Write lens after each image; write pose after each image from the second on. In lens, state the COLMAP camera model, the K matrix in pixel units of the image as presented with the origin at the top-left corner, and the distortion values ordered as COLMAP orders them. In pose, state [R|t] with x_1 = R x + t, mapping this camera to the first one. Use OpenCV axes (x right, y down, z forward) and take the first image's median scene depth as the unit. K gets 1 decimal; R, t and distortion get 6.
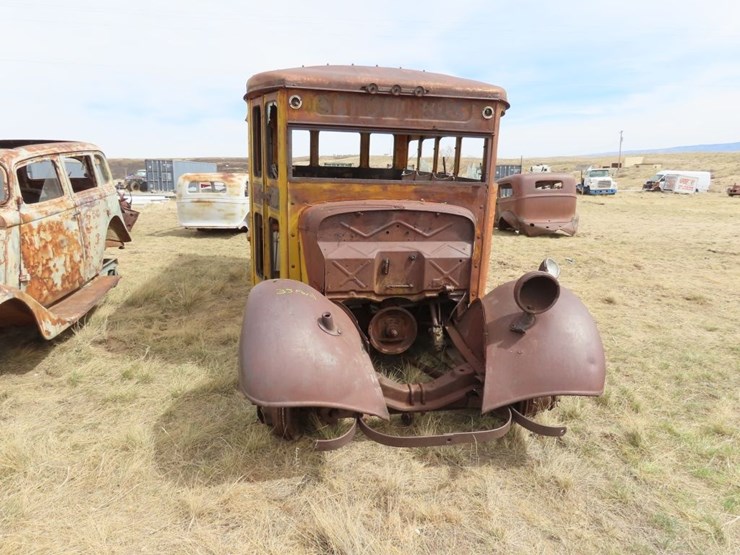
lens RADIAL K [[472.5, 0, 372.9], [0, 472.5, 278.6], [0, 0, 1]] dist [0.003610, -0.002503]
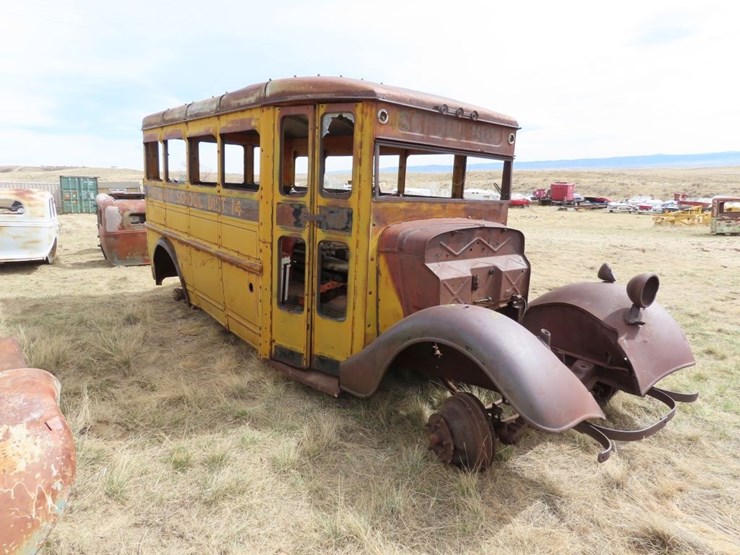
lens RADIAL K [[472.5, 0, 372.9], [0, 472.5, 278.6], [0, 0, 1]] dist [0.003610, -0.002503]
pose [[0.864060, -0.089294, 0.495406, -0.626913], [0.104783, 0.994489, -0.003507, -0.050508], [-0.492362, 0.054940, 0.868655, 0.202837]]
